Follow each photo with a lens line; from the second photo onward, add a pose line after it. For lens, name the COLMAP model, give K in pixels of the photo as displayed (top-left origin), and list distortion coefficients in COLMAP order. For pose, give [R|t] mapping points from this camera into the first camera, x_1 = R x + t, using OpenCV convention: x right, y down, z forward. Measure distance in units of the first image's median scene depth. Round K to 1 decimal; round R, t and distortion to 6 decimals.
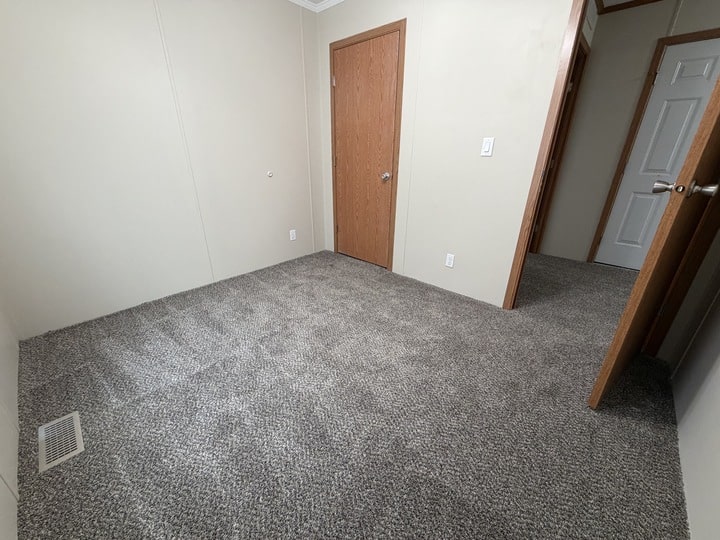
lens RADIAL K [[286.8, 0, 360.0], [0, 286.8, 270.0], [0, 0, 1]] dist [0.002208, -0.000009]
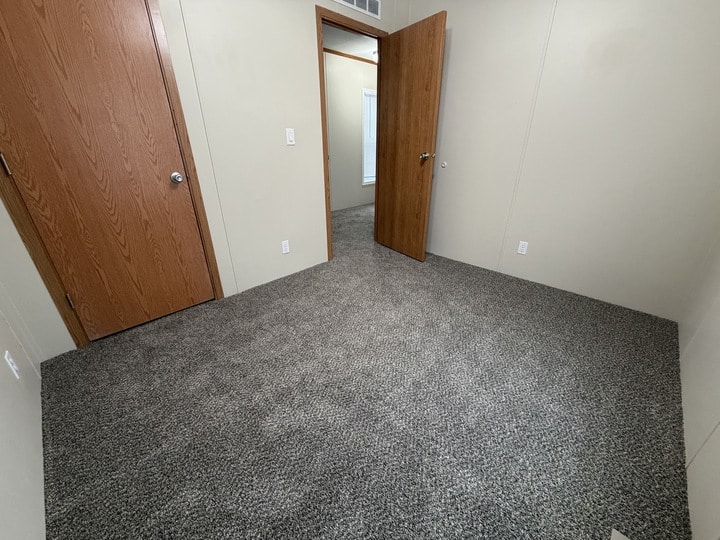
lens RADIAL K [[286.8, 0, 360.0], [0, 286.8, 270.0], [0, 0, 1]] dist [0.002208, -0.000009]
pose [[0.023388, -0.416758, 0.908717, -0.646176], [0.376377, 0.845759, 0.378197, -0.248611], [-0.926171, 0.333175, 0.176638, 0.578041]]
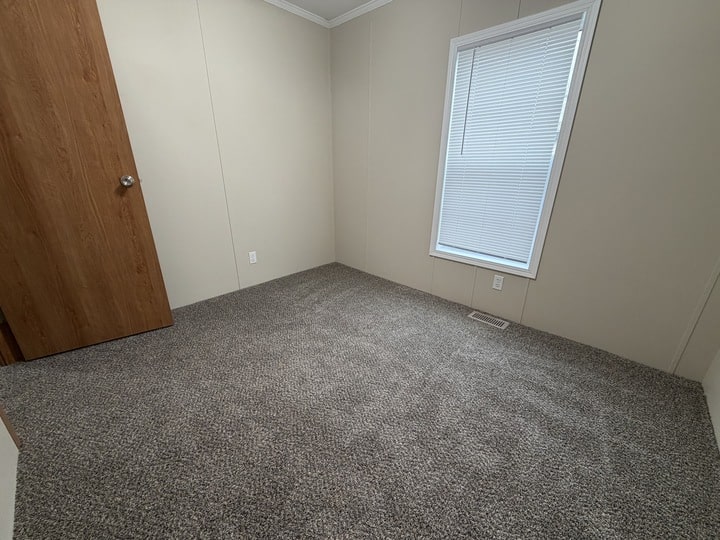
lens RADIAL K [[286.8, 0, 360.0], [0, 286.8, 270.0], [0, 0, 1]] dist [0.002208, -0.000009]
pose [[-0.999601, -0.022326, 0.017332, -0.115502], [-0.005032, 0.743989, 0.668172, -0.417578], [-0.027812, 0.667818, -0.743805, 1.036002]]
